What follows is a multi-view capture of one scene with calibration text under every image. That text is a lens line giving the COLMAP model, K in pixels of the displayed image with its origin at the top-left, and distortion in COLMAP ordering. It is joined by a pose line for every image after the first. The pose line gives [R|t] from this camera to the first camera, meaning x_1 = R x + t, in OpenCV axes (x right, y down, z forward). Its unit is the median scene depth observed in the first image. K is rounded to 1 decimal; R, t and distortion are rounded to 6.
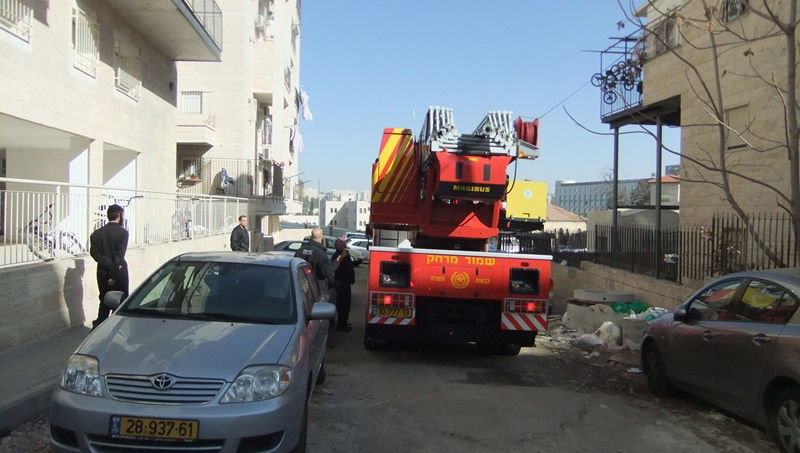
lens RADIAL K [[647.8, 0, 400.0], [0, 647.8, 226.5], [0, 0, 1]] dist [-0.029231, 0.006538]
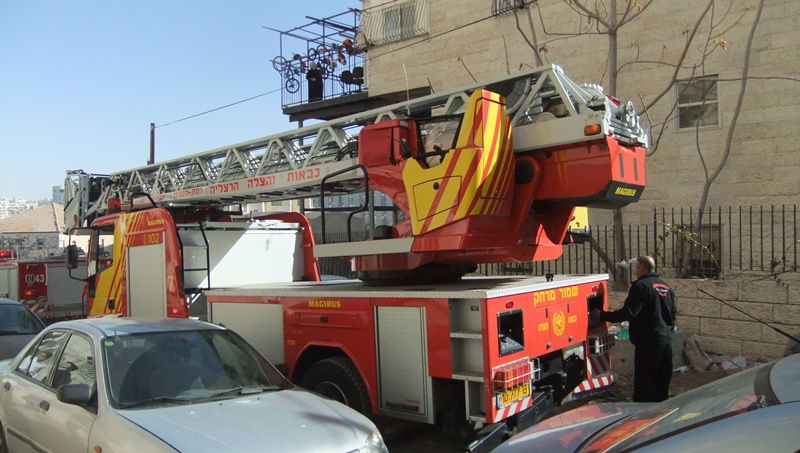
lens RADIAL K [[647.8, 0, 400.0], [0, 647.8, 226.5], [0, 0, 1]] dist [-0.029231, 0.006538]
pose [[0.676977, -0.055814, 0.733885, -0.320003], [0.055221, 0.998162, 0.024974, -0.028909], [-0.733930, 0.023619, 0.678814, 0.401425]]
